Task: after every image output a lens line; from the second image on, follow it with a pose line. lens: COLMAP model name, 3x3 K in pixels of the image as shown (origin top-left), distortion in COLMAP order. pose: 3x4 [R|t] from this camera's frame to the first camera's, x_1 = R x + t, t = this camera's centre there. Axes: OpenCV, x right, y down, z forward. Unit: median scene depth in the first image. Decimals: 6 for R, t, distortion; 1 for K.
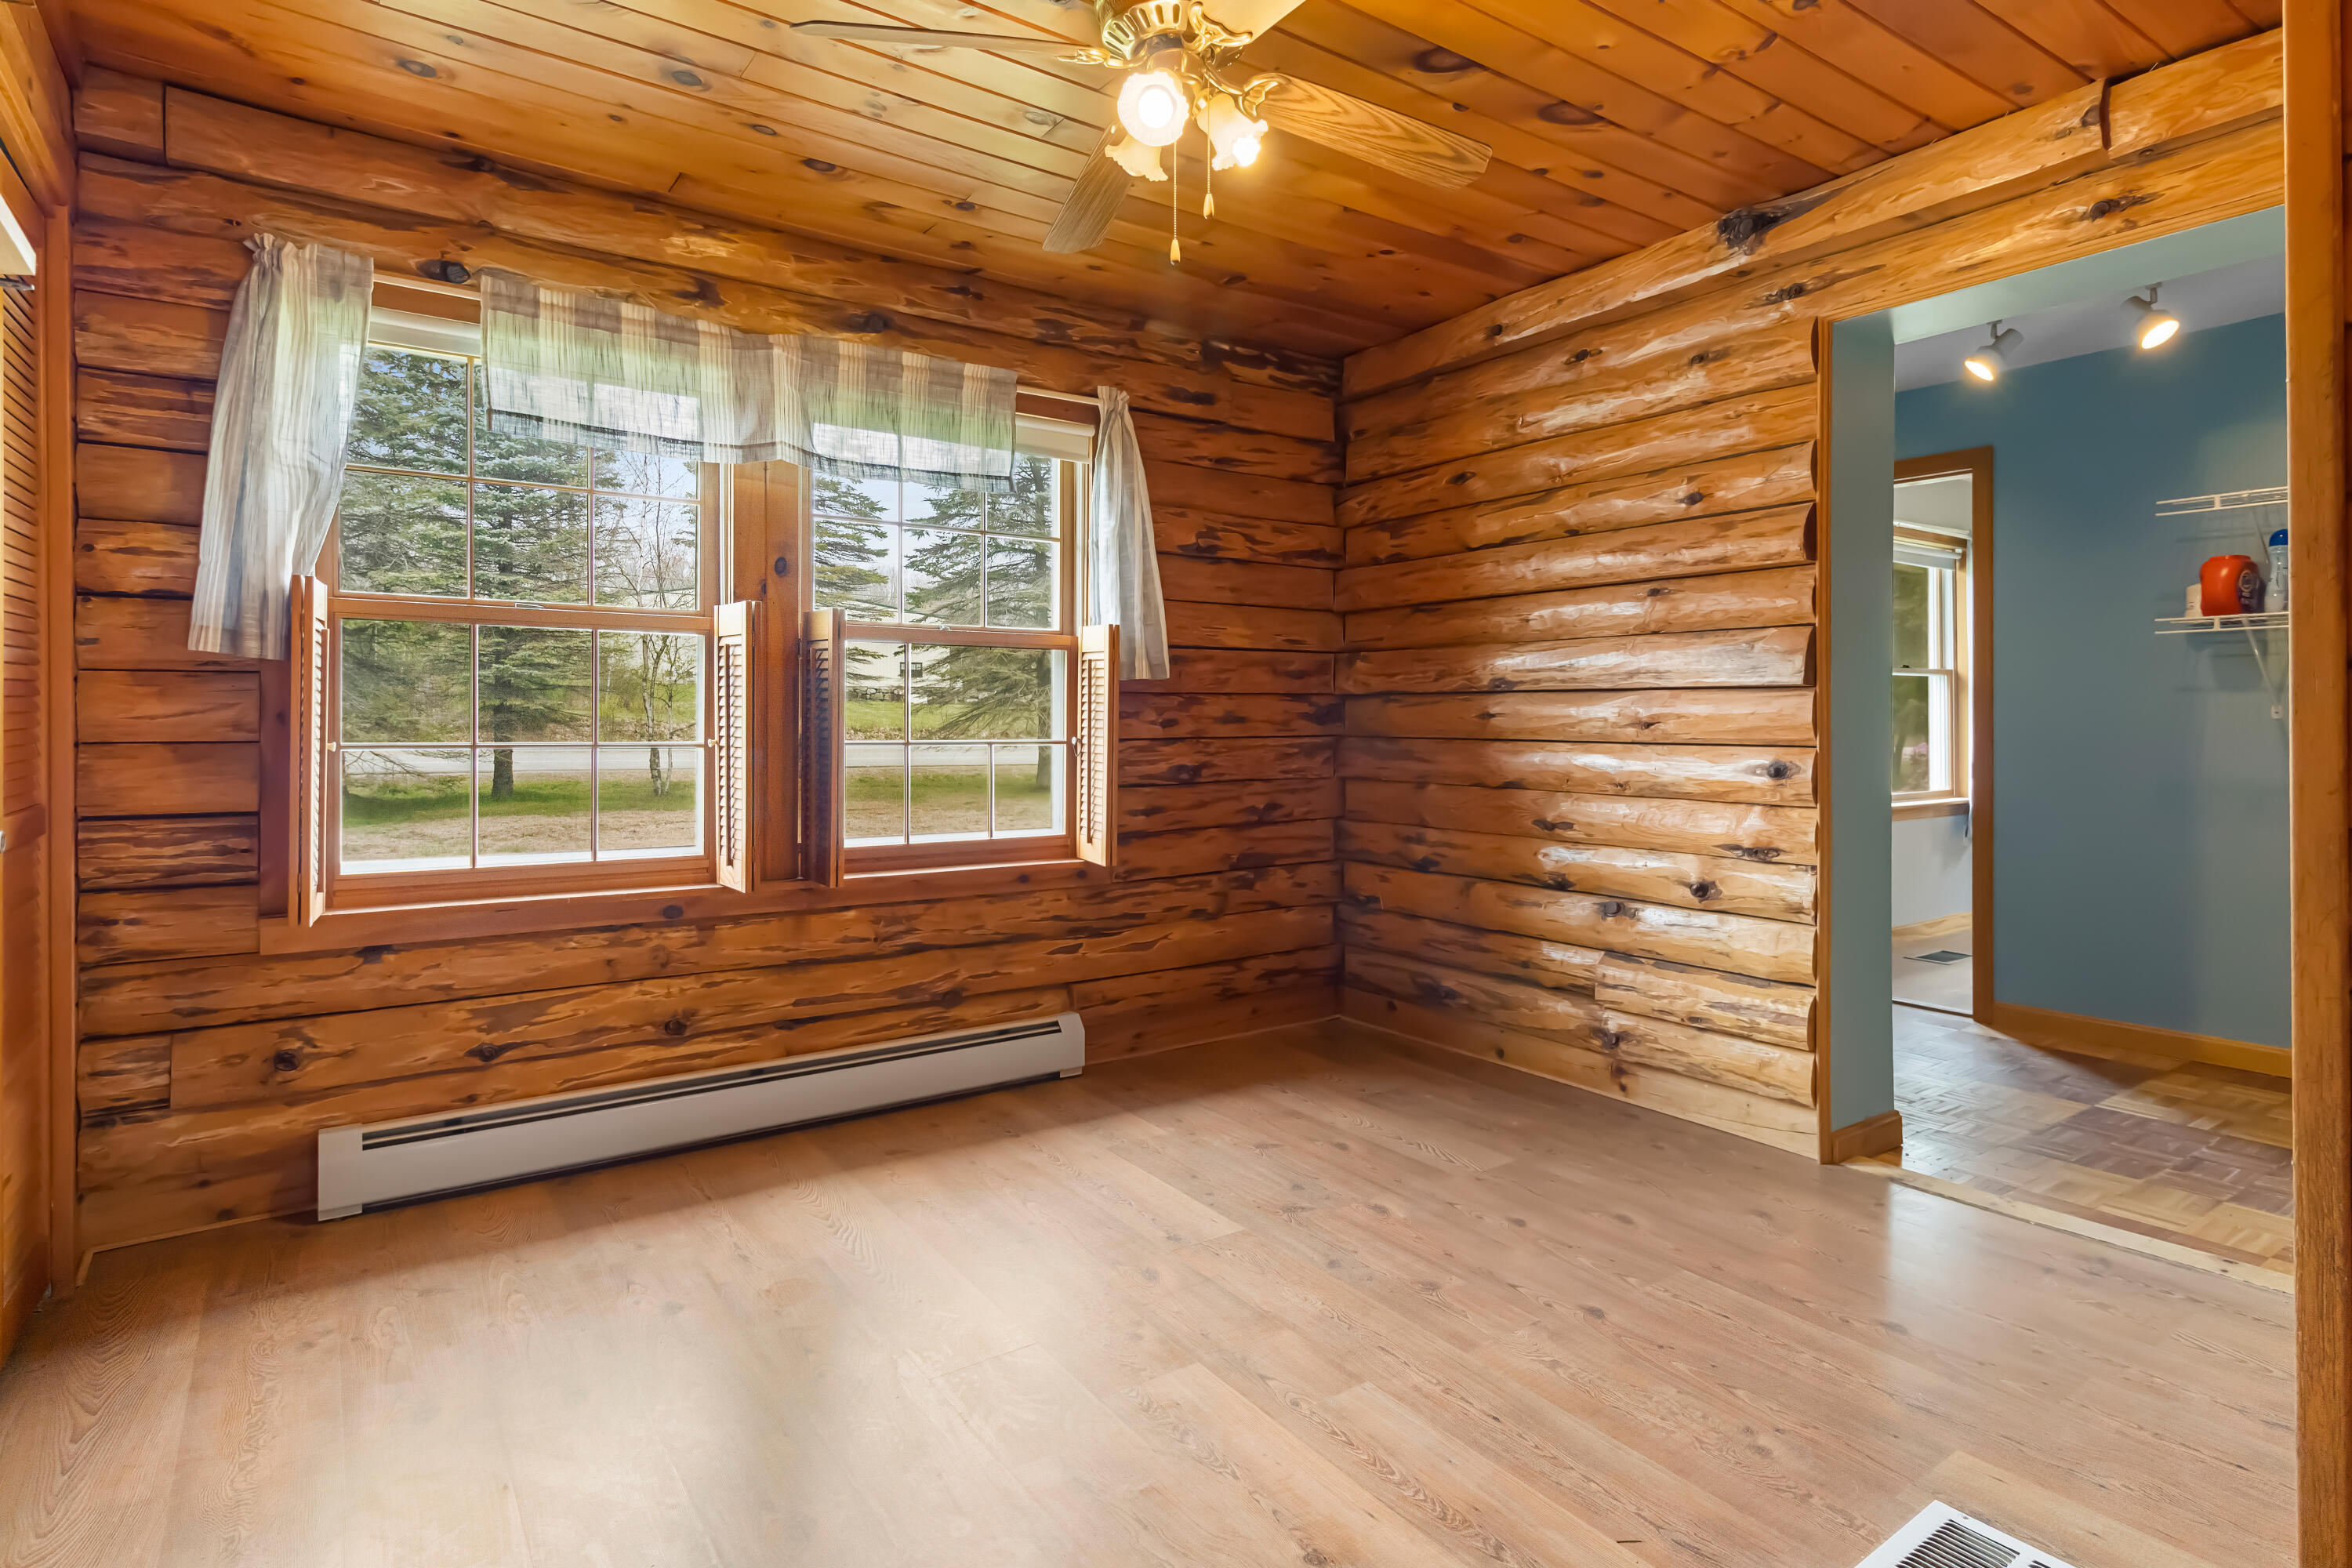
lens RADIAL K [[1238.3, 0, 1218.5], [0, 1238.3, 717.9], [0, 0, 1]] dist [-0.001857, -0.000106]
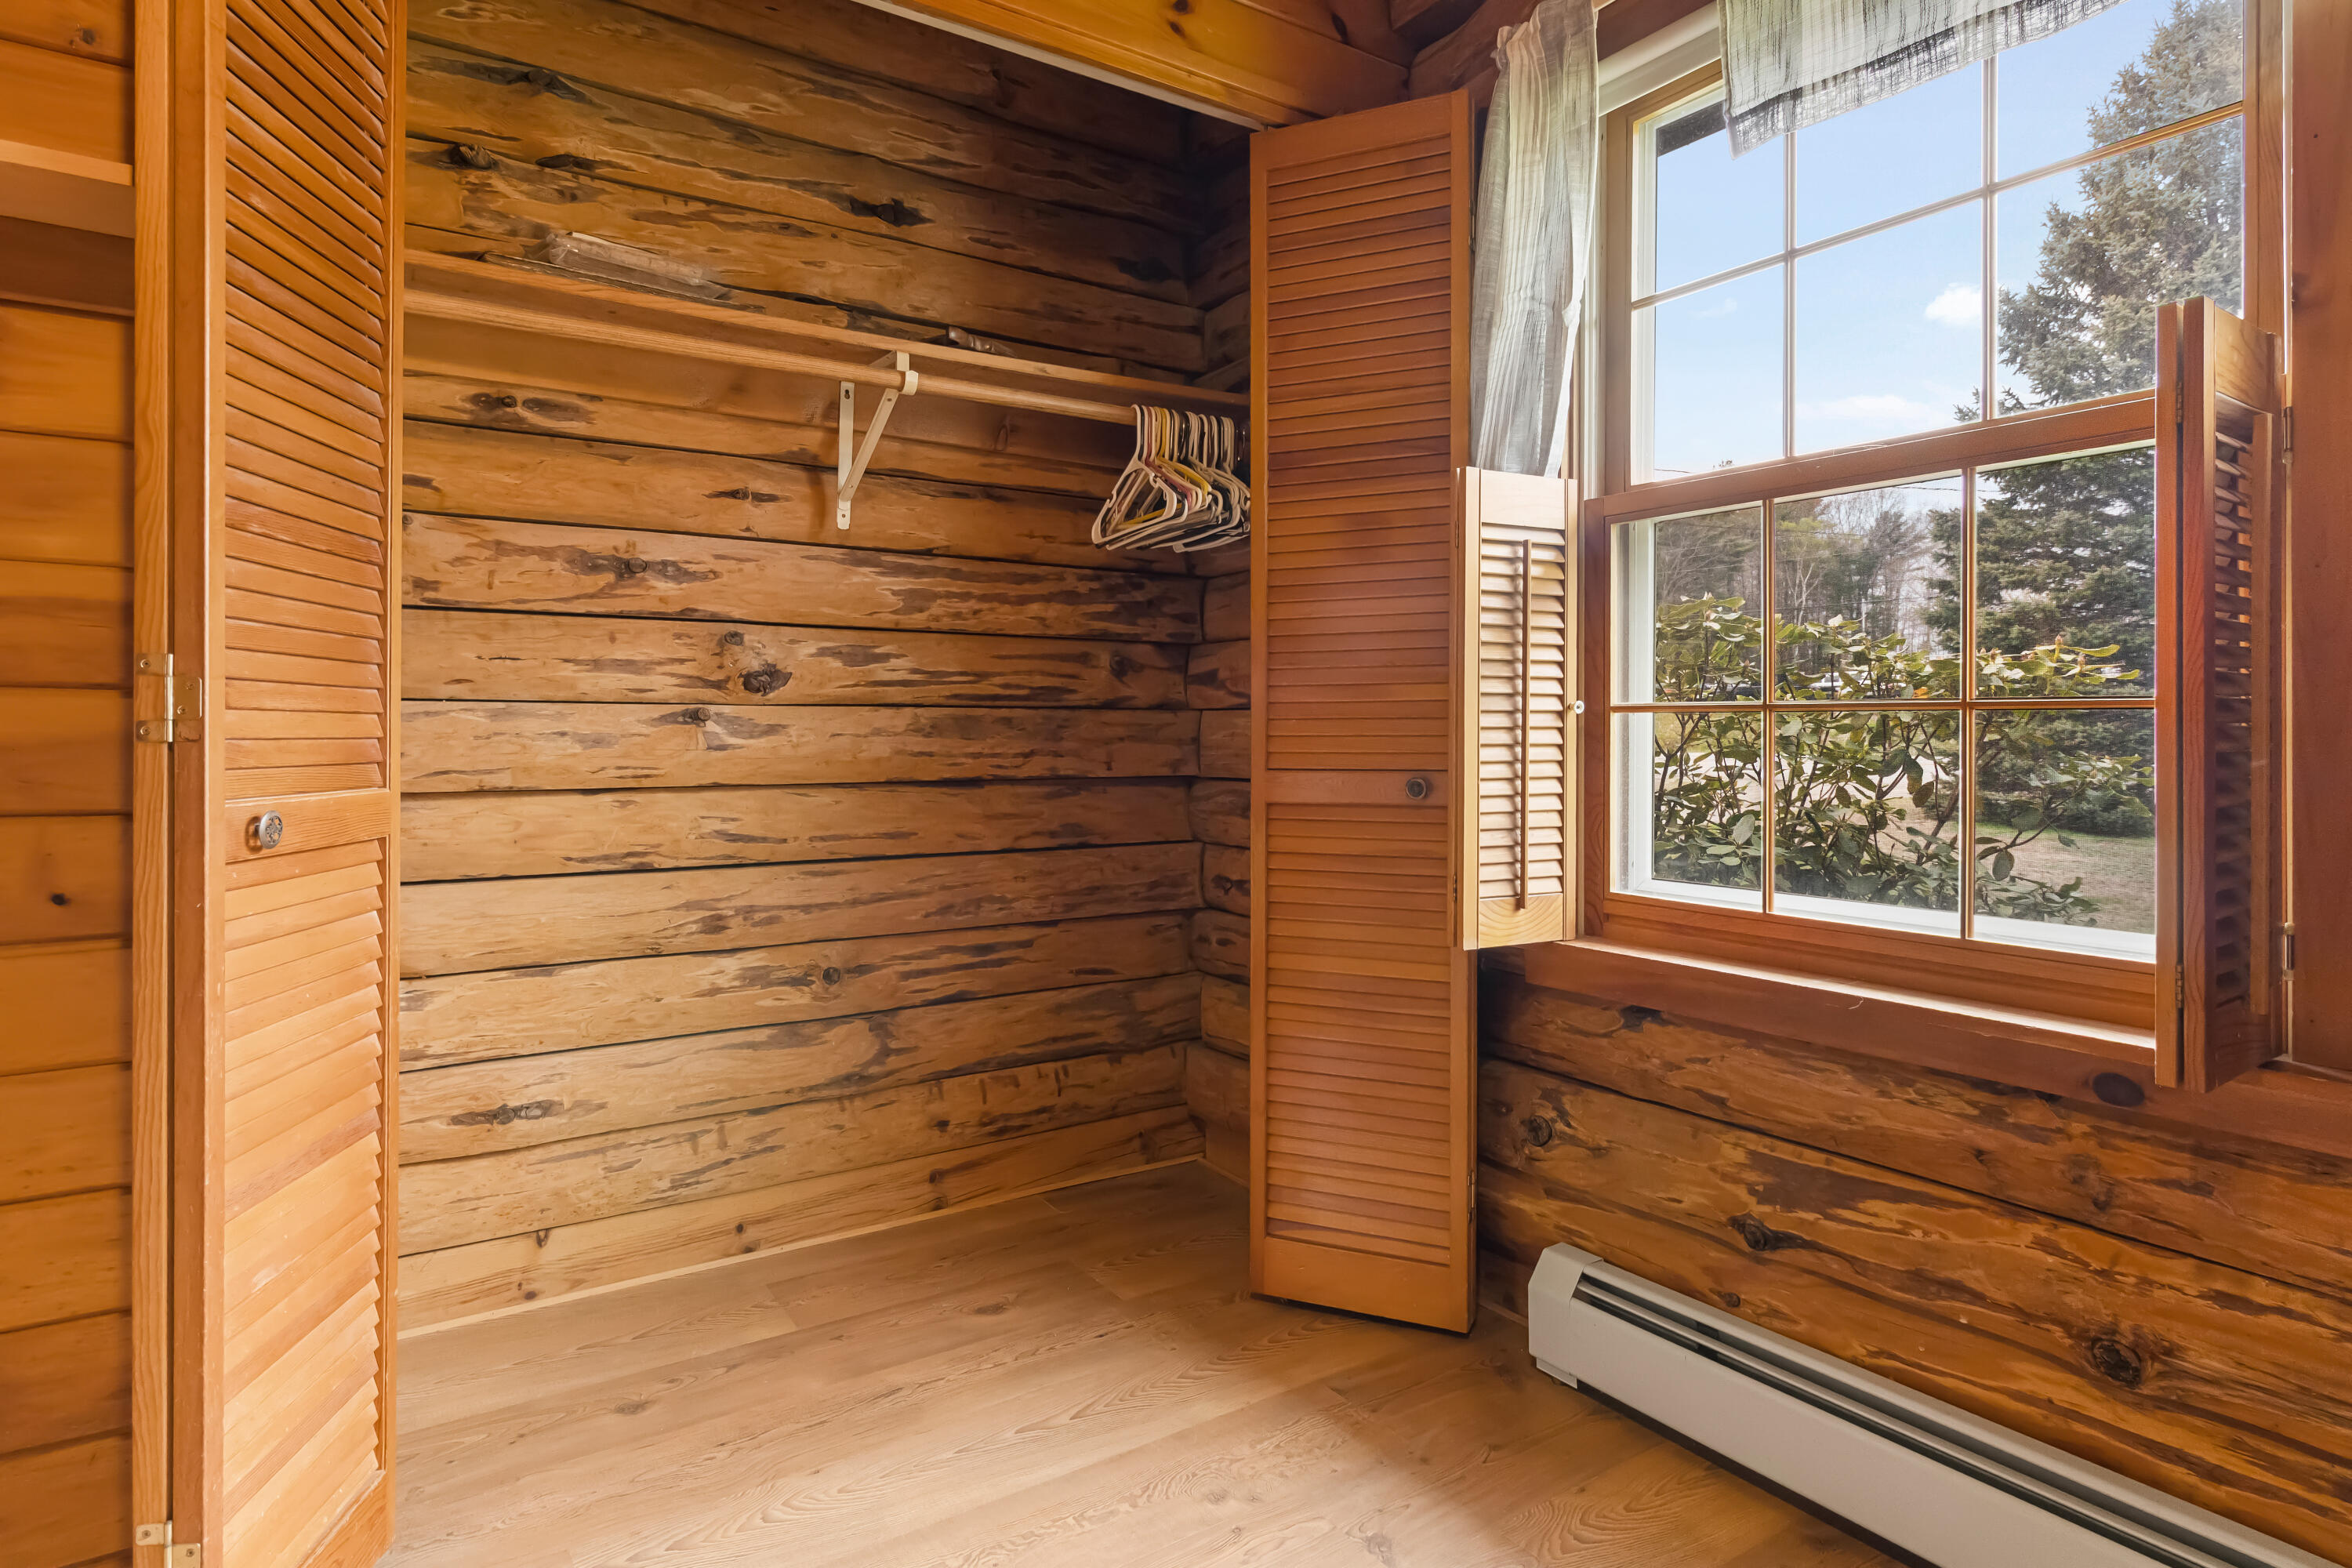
lens RADIAL K [[1276.9, 0, 1180.4], [0, 1276.9, 728.9], [0, 0, 1]] dist [-0.001853, -0.001168]
pose [[-0.067521, -0.007575, -0.997689, 0.025712], [0.000538, 0.999971, -0.007629, 0.037869], [0.997718, -0.001052, -0.067515, 0.767126]]
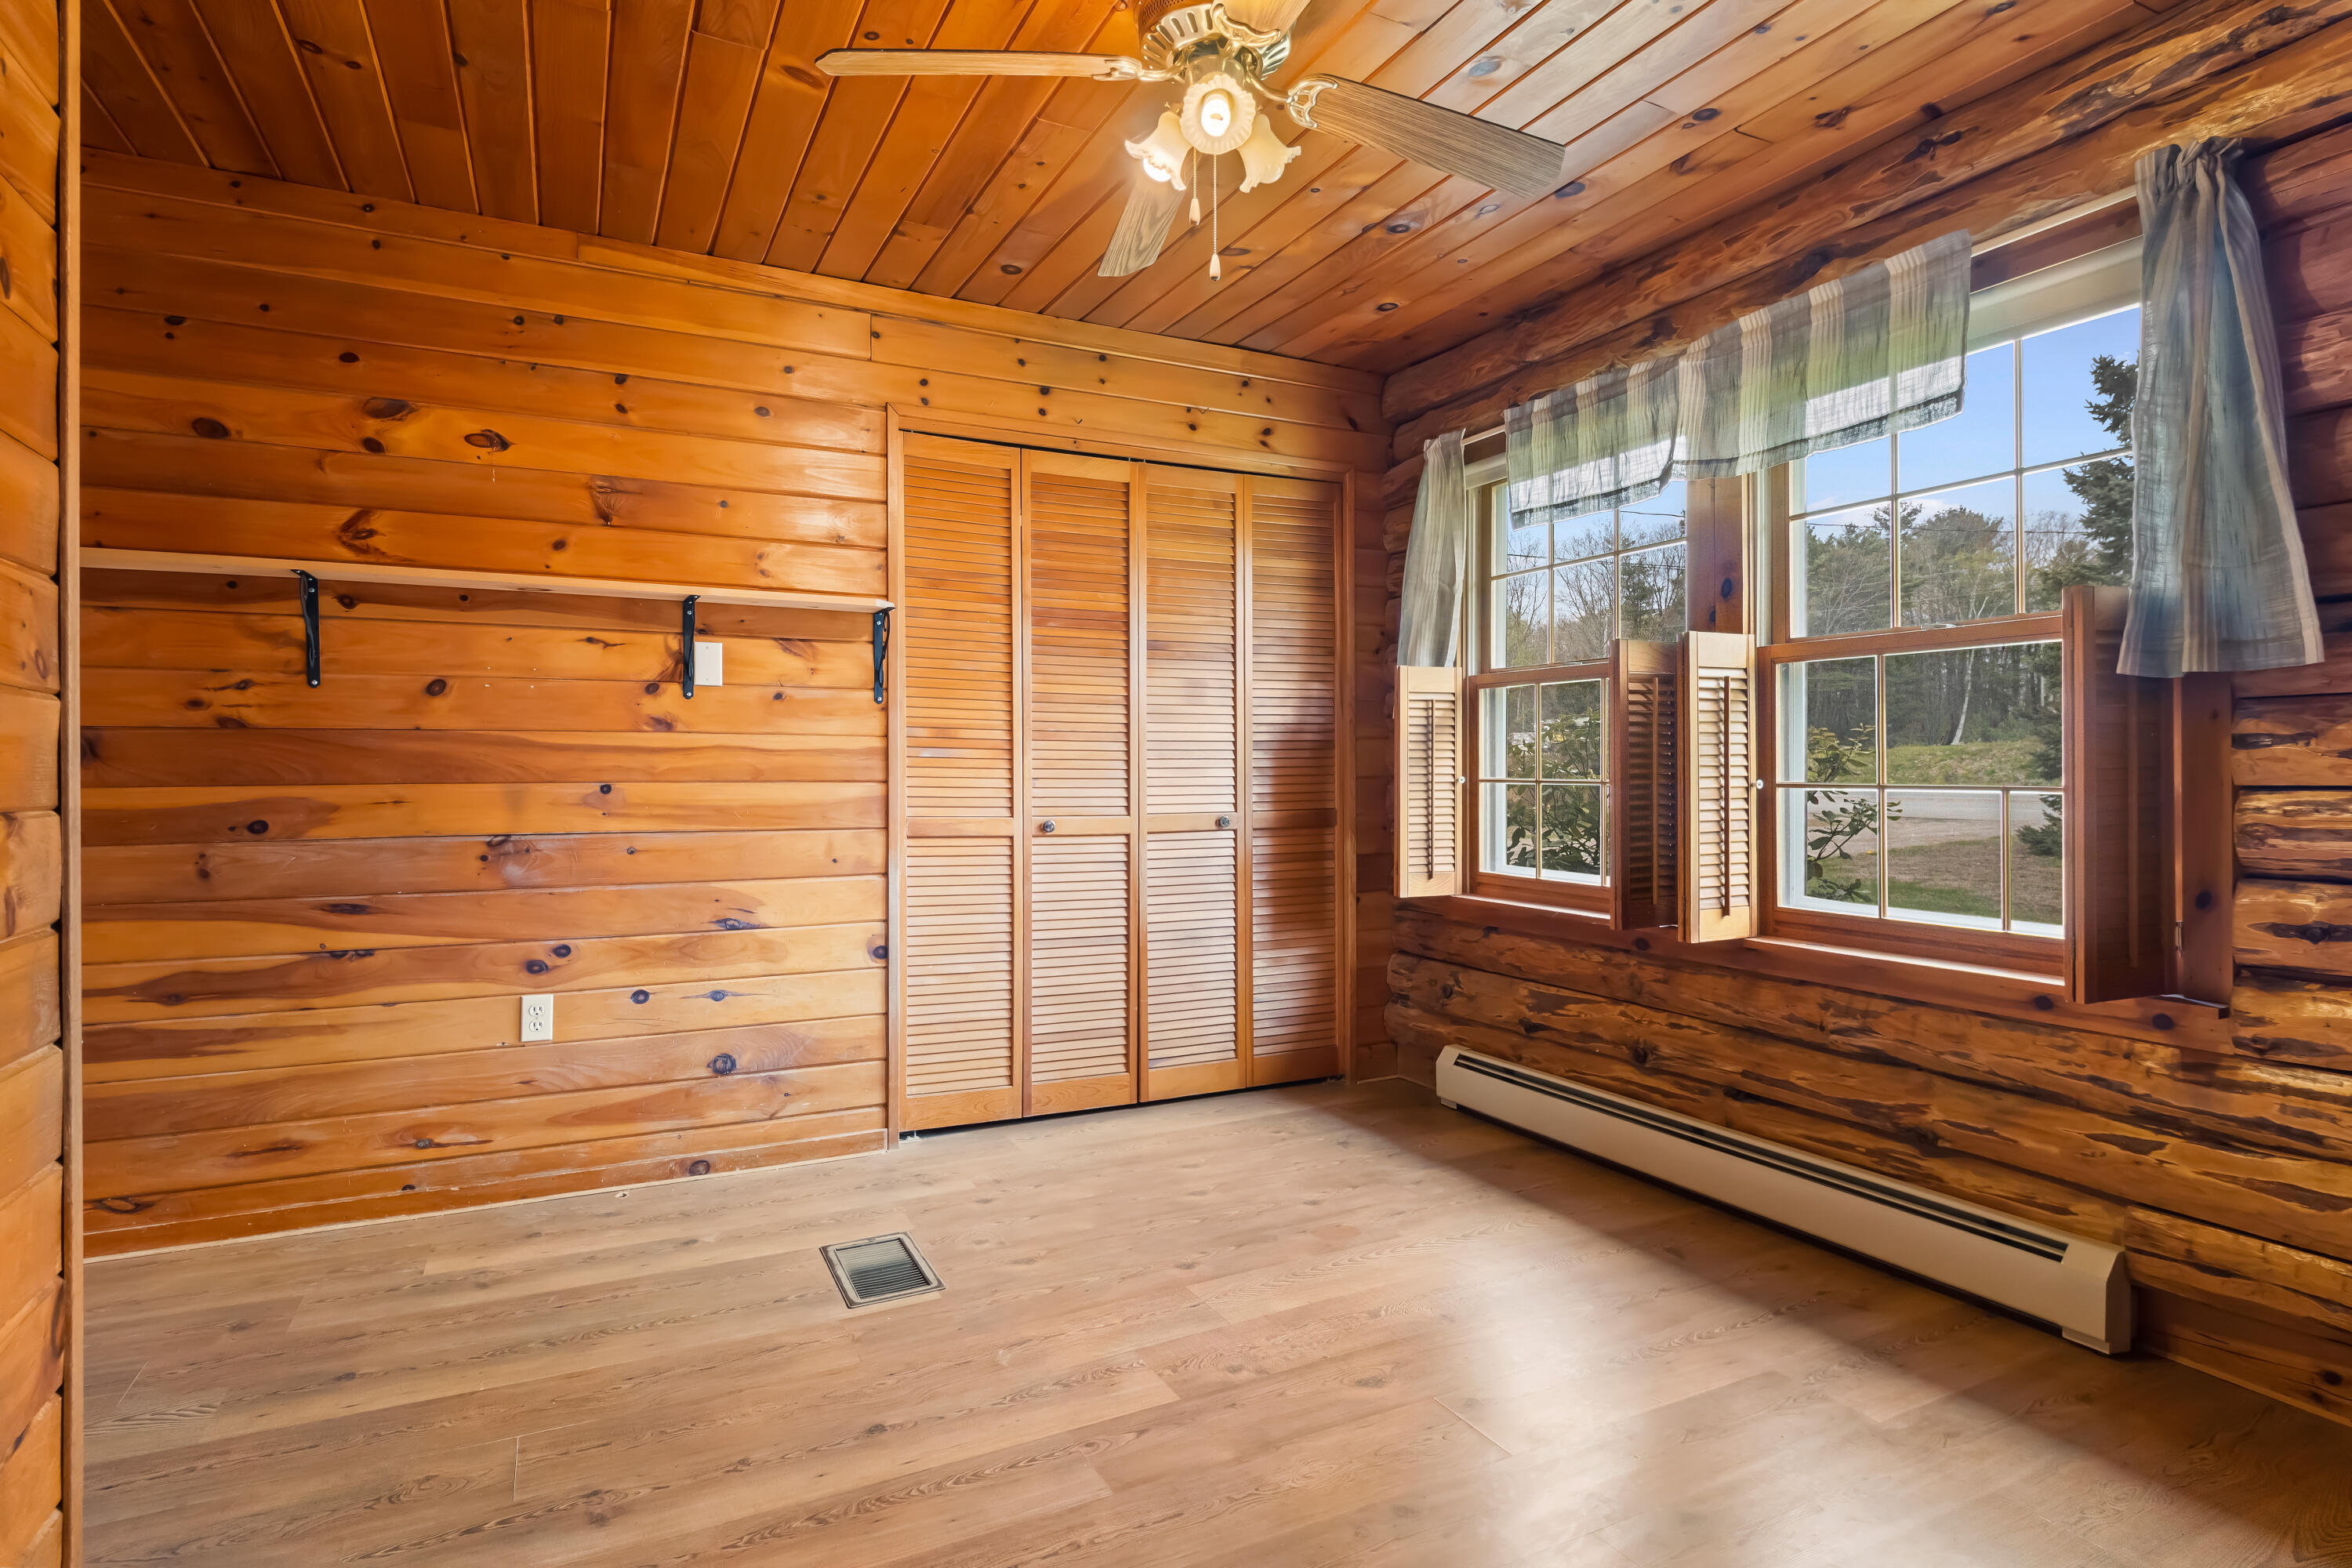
lens RADIAL K [[1276.9, 0, 1185.0], [0, 1276.9, 779.8], [0, 0, 1]] dist [-0.001853, -0.001168]
pose [[-0.189384, 0.003362, -0.981897, 0.738963], [0.002390, 0.999993, 0.002963, 0.016679], [0.981900, -0.001785, -0.189391, 0.899376]]
